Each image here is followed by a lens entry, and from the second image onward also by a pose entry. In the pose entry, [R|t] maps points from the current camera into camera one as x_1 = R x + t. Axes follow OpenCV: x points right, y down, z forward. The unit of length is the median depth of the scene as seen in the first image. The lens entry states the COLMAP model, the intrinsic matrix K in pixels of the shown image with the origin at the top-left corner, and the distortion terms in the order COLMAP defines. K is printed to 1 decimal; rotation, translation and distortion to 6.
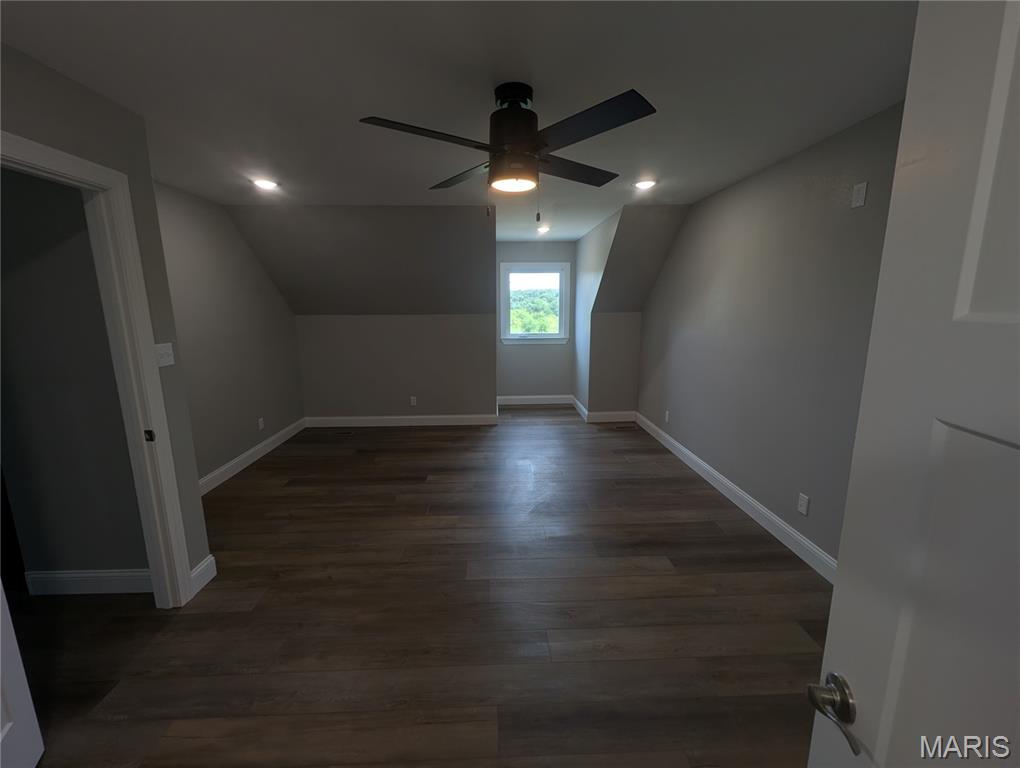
lens RADIAL K [[422.5, 0, 510.0], [0, 422.5, 384.0], [0, 0, 1]] dist [0.003982, -0.000122]
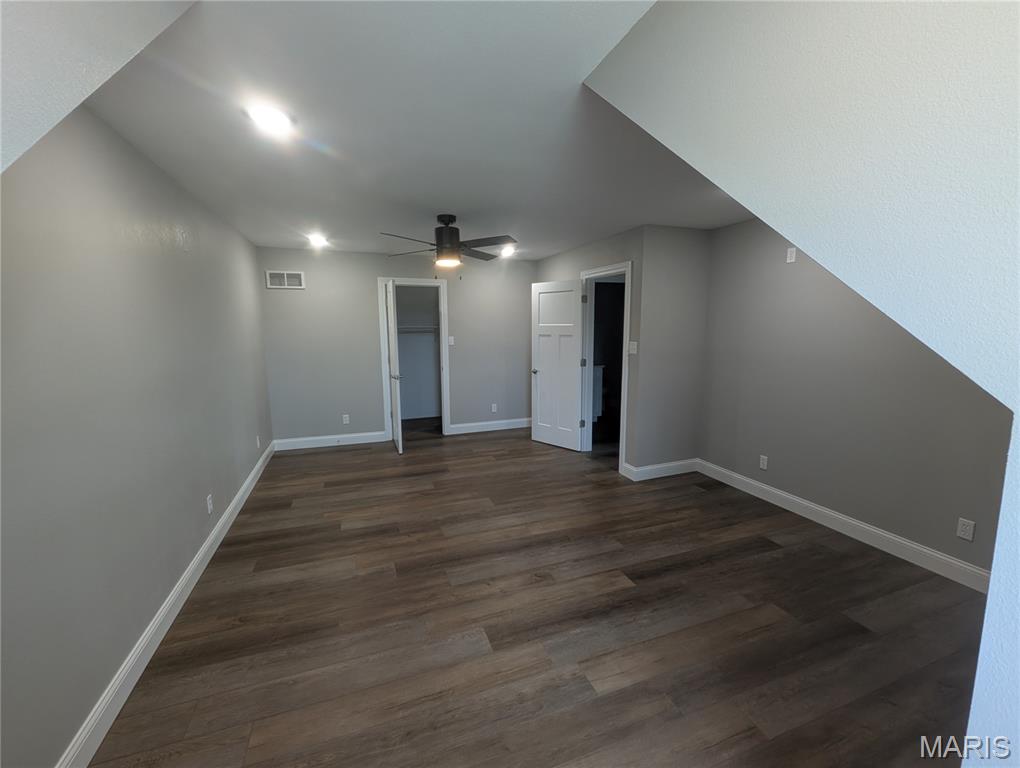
lens RADIAL K [[422.5, 0, 510.0], [0, 422.5, 384.0], [0, 0, 1]] dist [0.003982, -0.000122]
pose [[-0.952776, 0.054528, -0.298738, 0.227115], [-0.044266, 0.948301, 0.314269, -0.370490], [0.300430, 0.312652, -0.901105, 1.966433]]
